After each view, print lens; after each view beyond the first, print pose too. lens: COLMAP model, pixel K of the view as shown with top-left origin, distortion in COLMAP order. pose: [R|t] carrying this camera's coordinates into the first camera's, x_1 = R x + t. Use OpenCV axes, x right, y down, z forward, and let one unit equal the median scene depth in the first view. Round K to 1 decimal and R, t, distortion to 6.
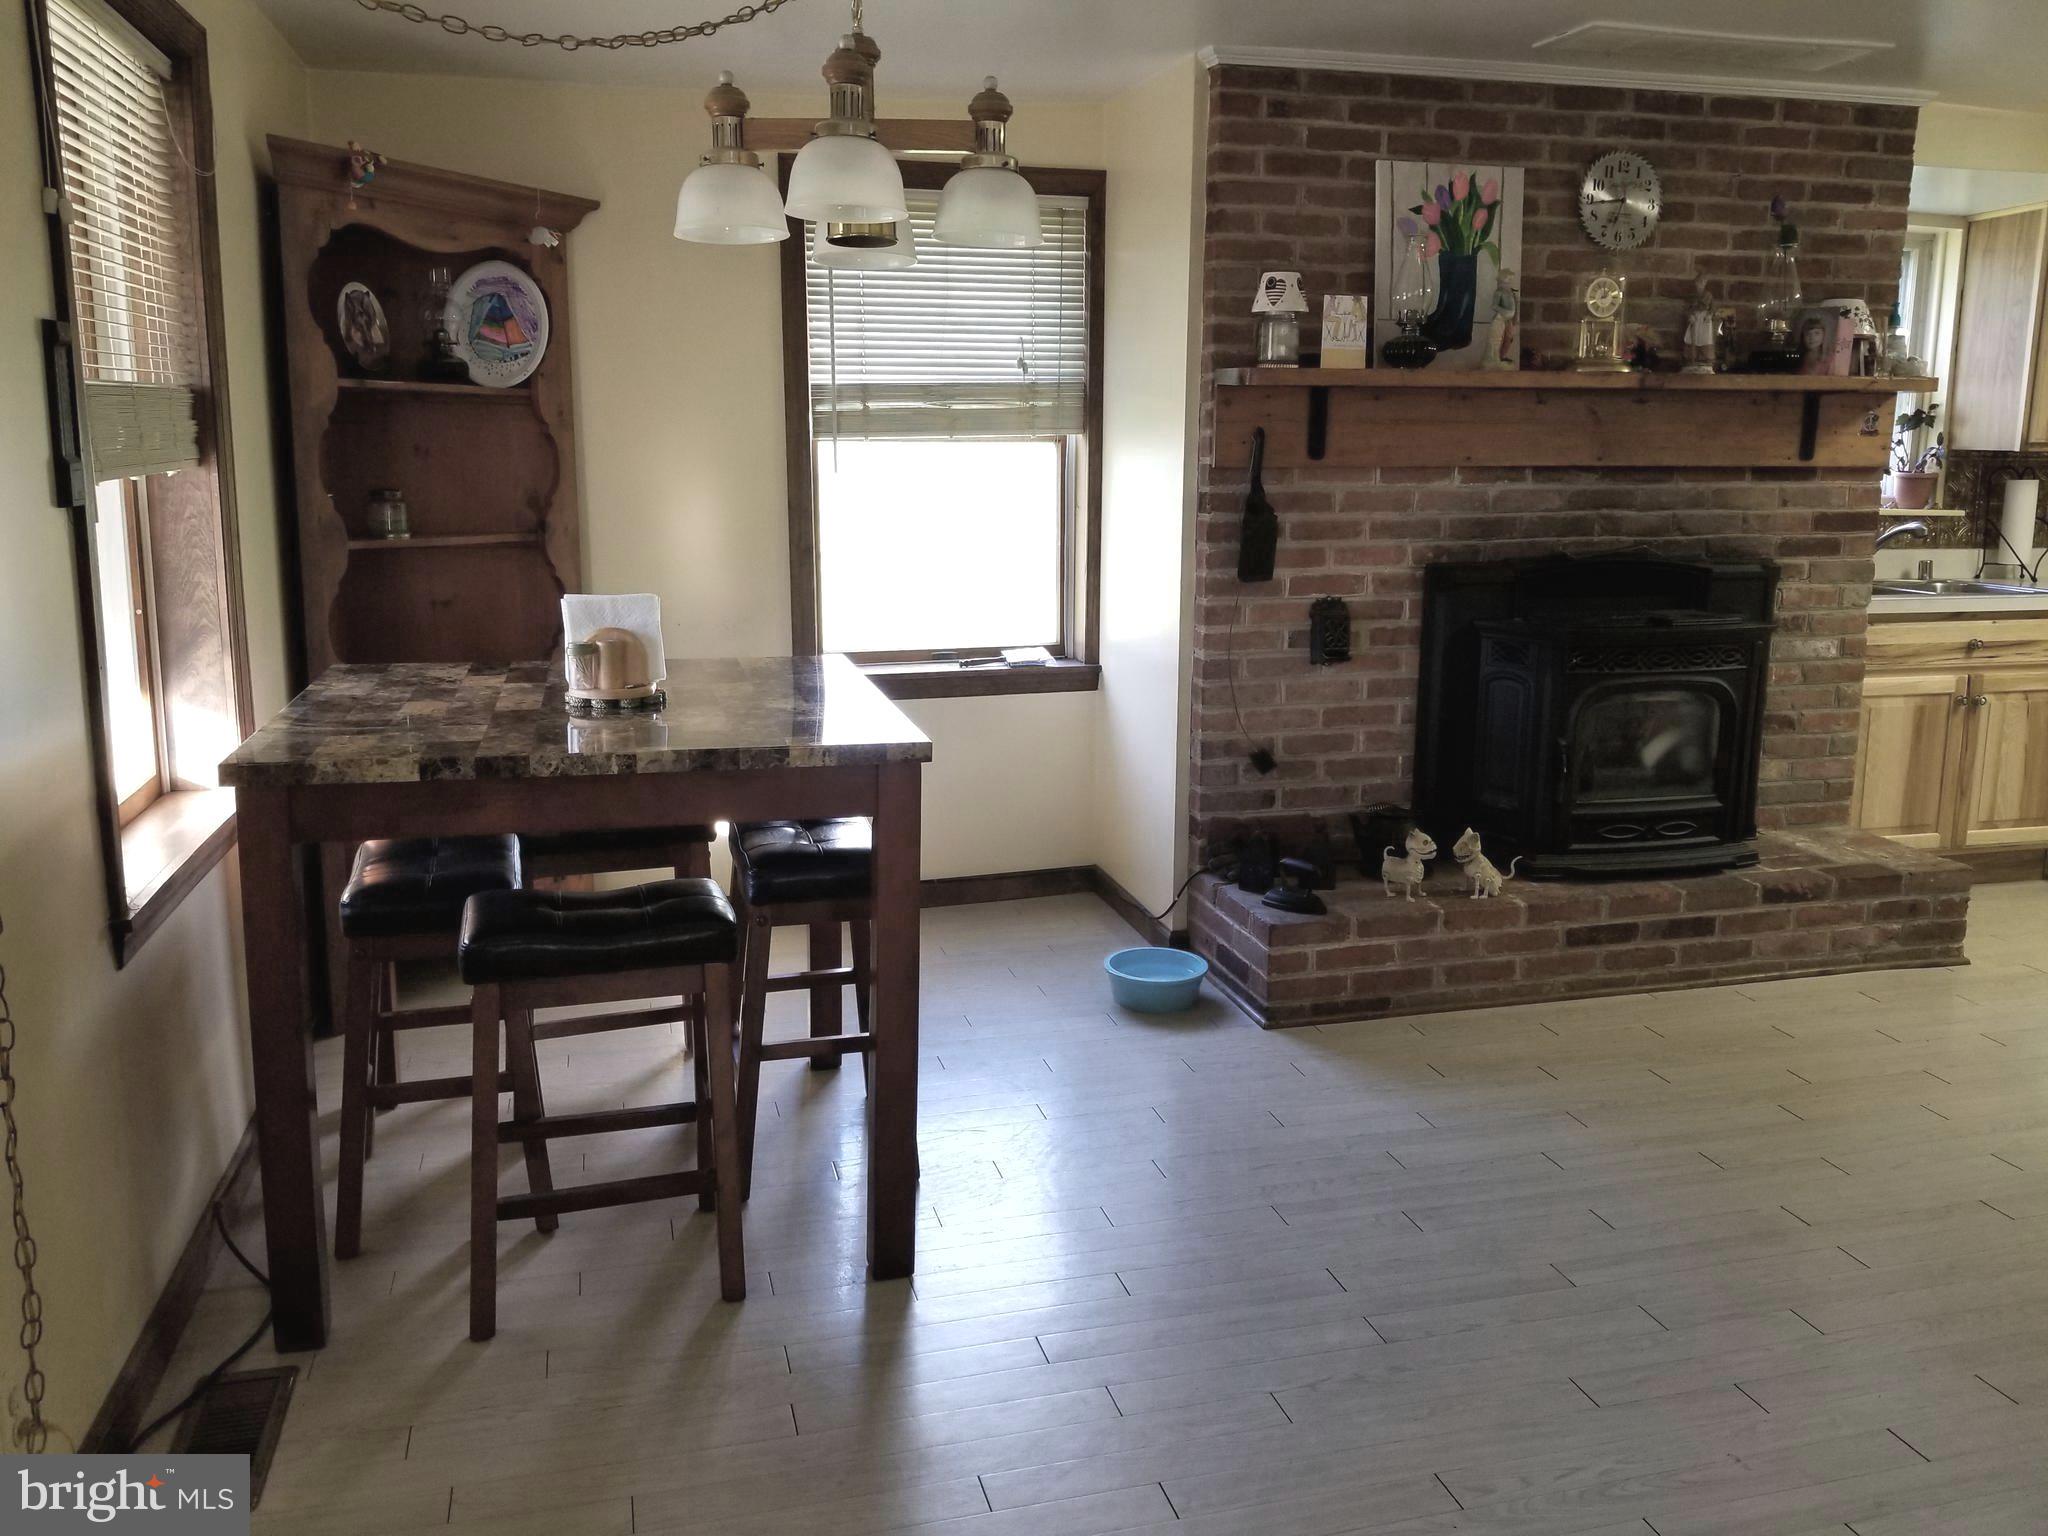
lens RADIAL K [[1600.8, 0, 1033.9], [0, 1600.8, 734.8], [0, 0, 1]] dist [0.063355, -0.104433]
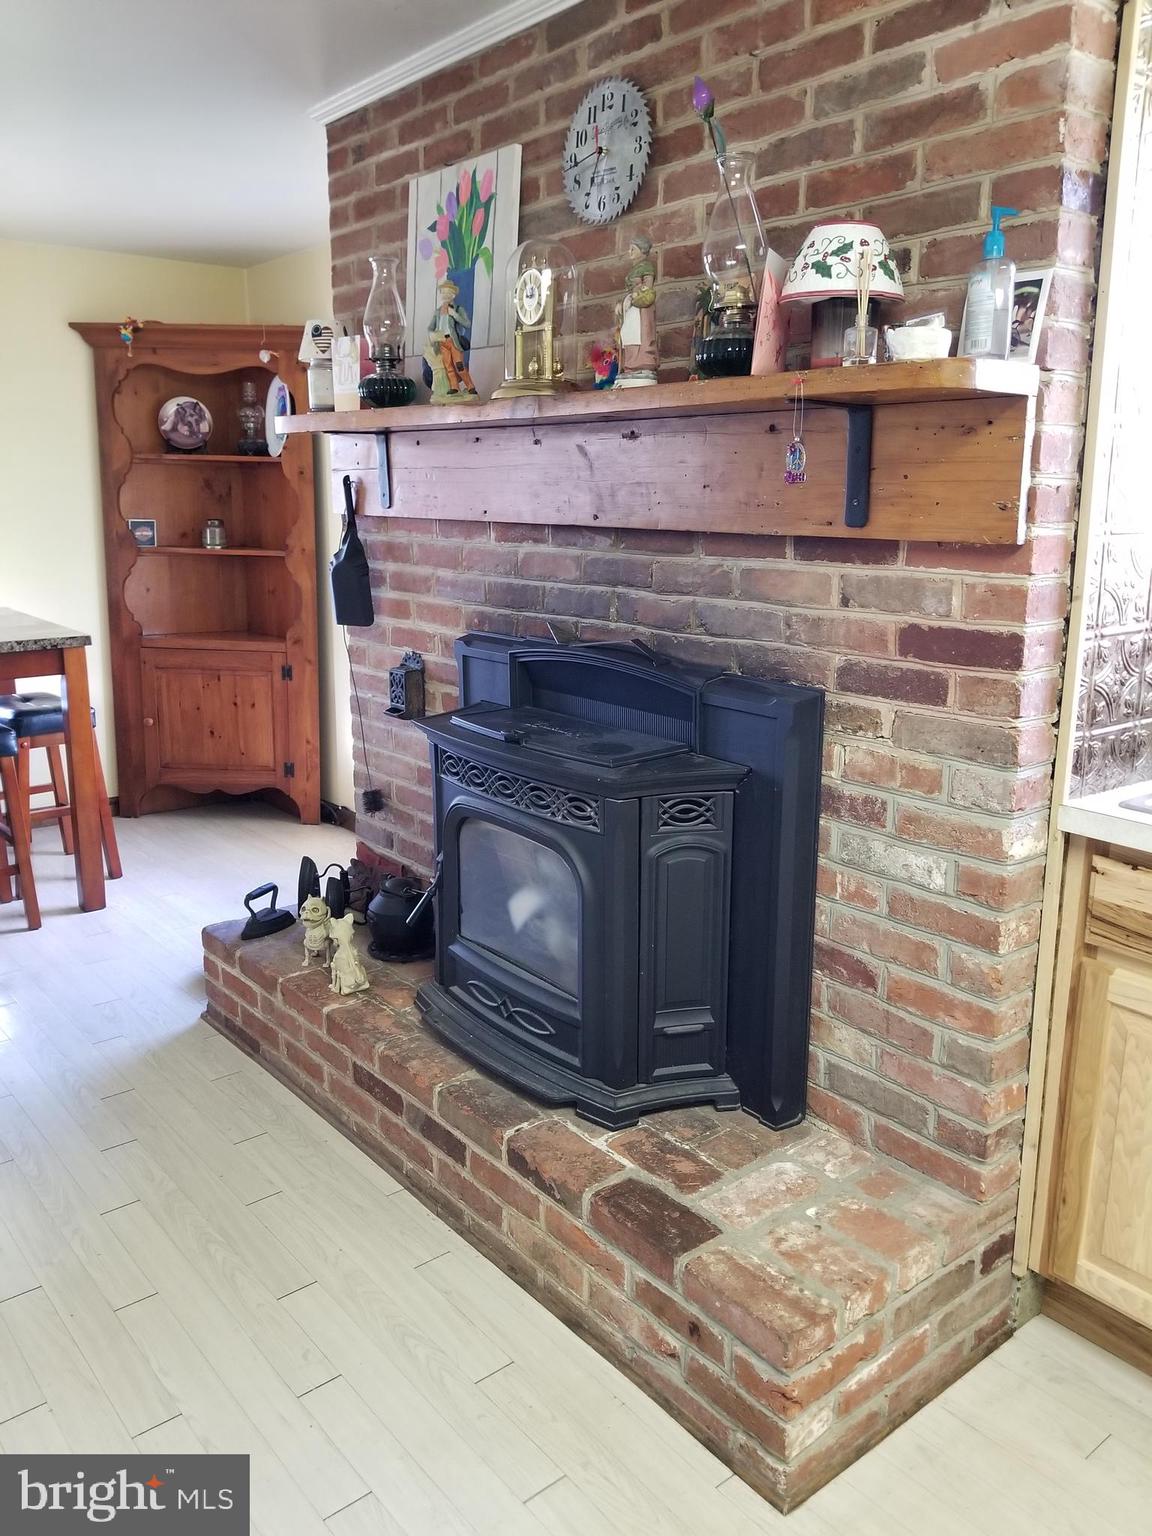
lens RADIAL K [[1200.6, 0, 601.4], [0, 1200.6, 758.6], [0, 0, 1]] dist [0.063355, -0.104433]
pose [[0.411544, 0.196086, -0.890046, 0.874267], [-0.172437, 0.975695, 0.135223, -0.138652], [0.894928, 0.097827, 0.435354, 0.777014]]
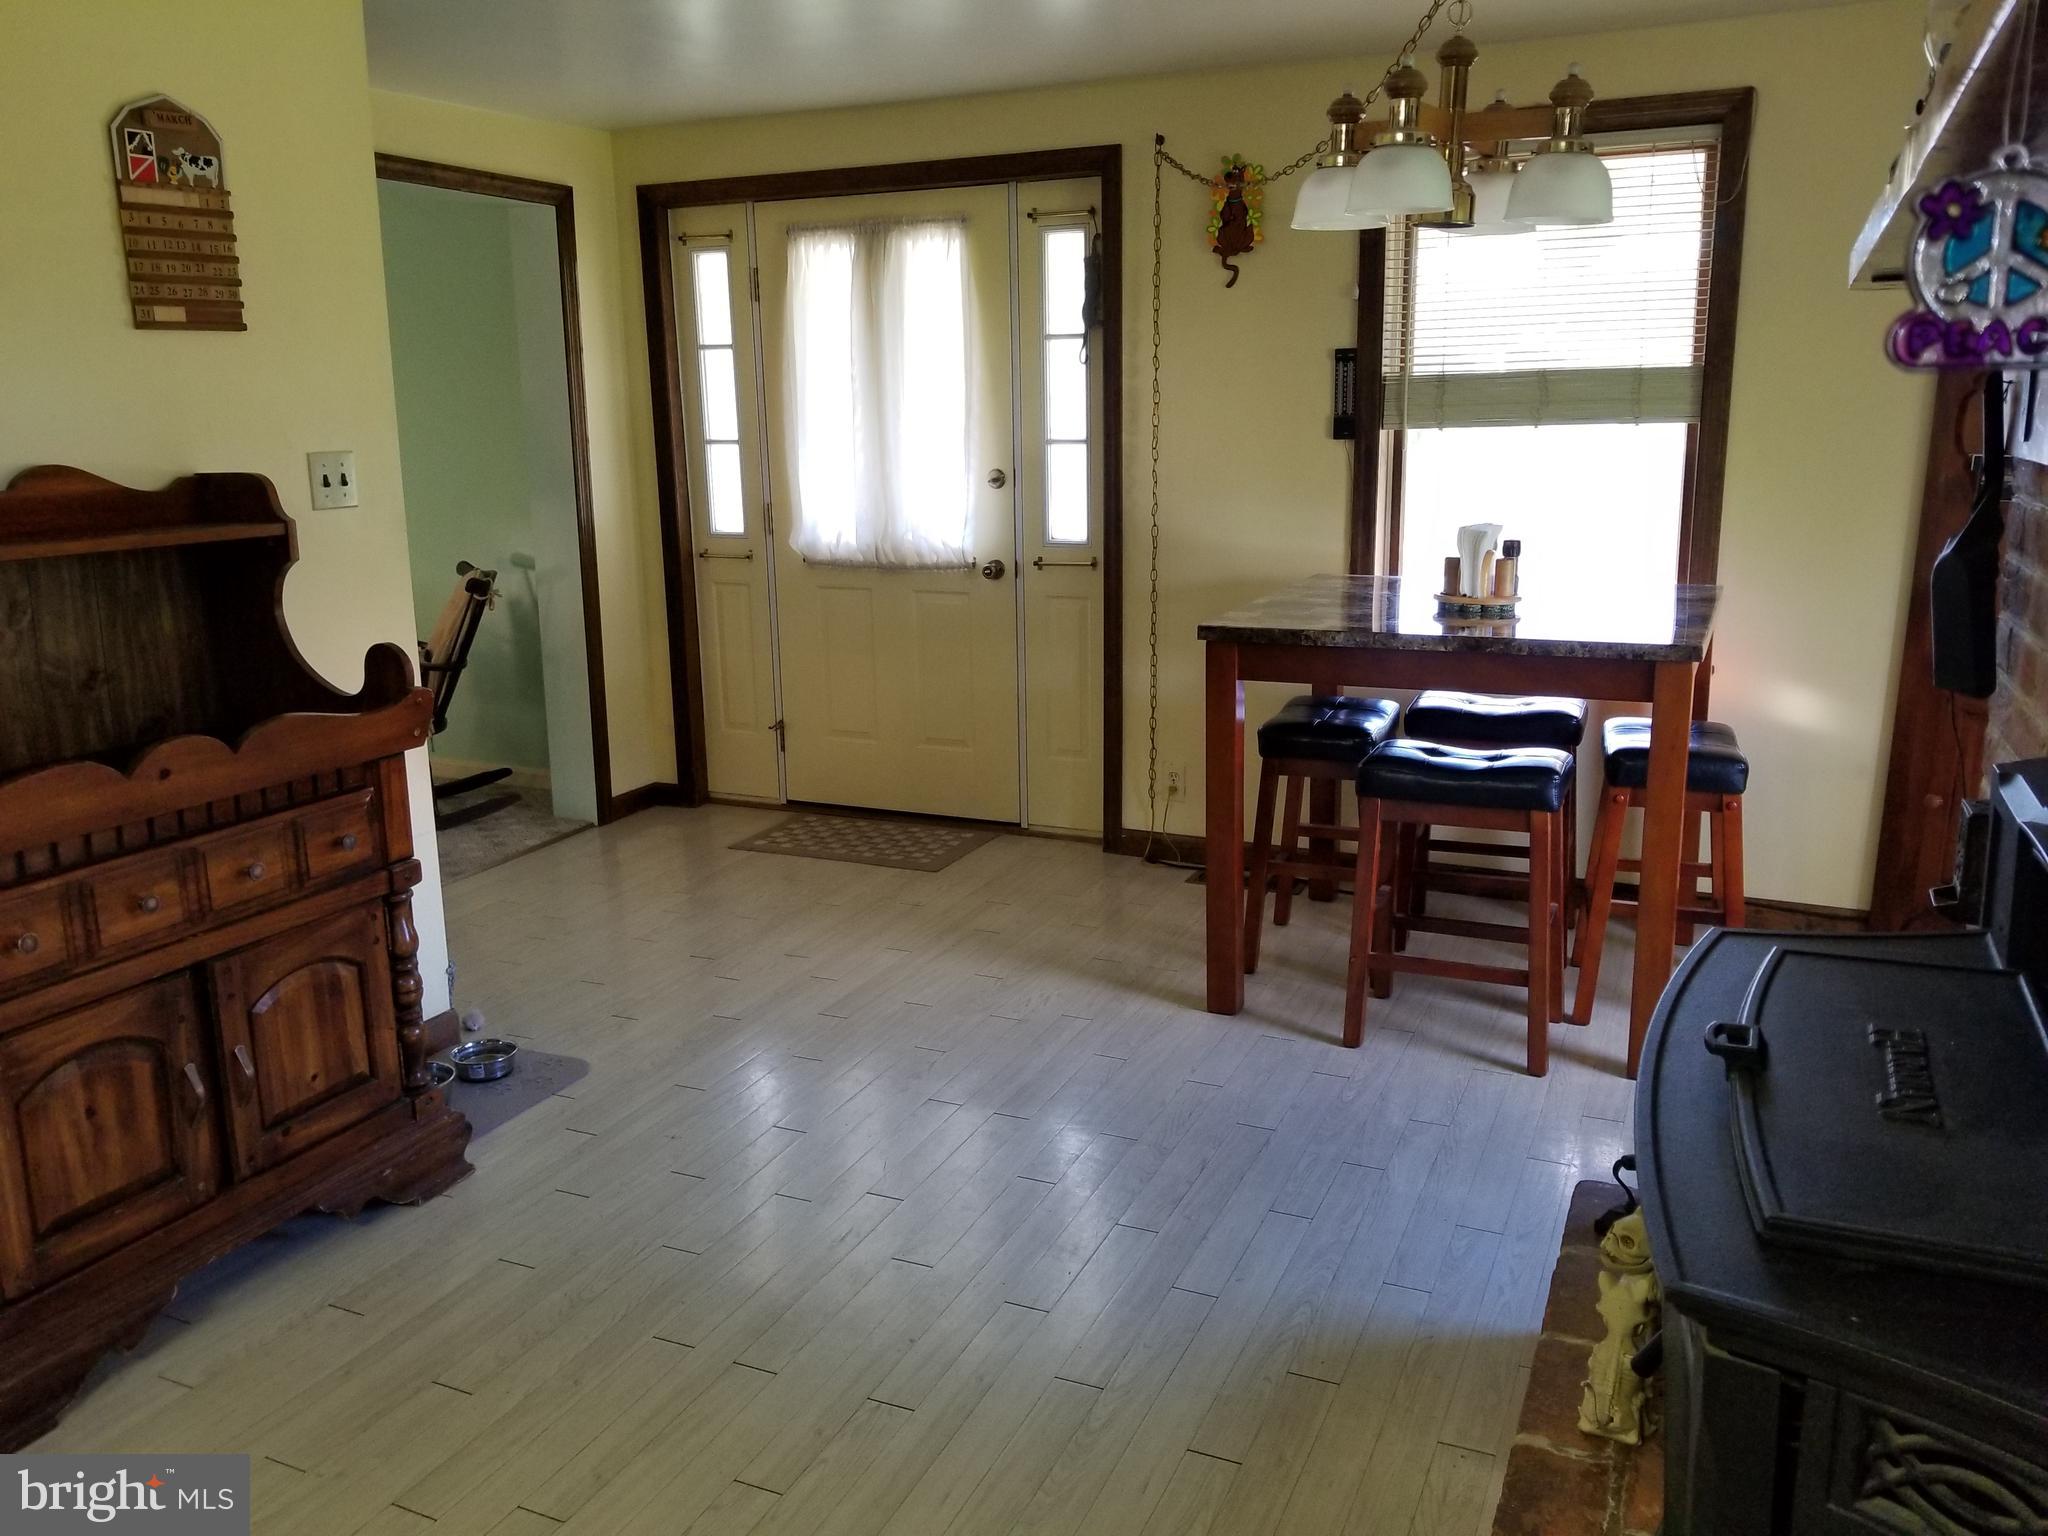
lens RADIAL K [[1600.8, 0, 1023.4], [0, 1600.8, 762.2], [0, 0, 1]] dist [0.063355, -0.104433]
pose [[-0.650002, 0.167540, -0.741234, 0.656027], [-0.130562, 0.936270, 0.326115, -0.188113], [0.748633, 0.308752, -0.586703, 1.026447]]
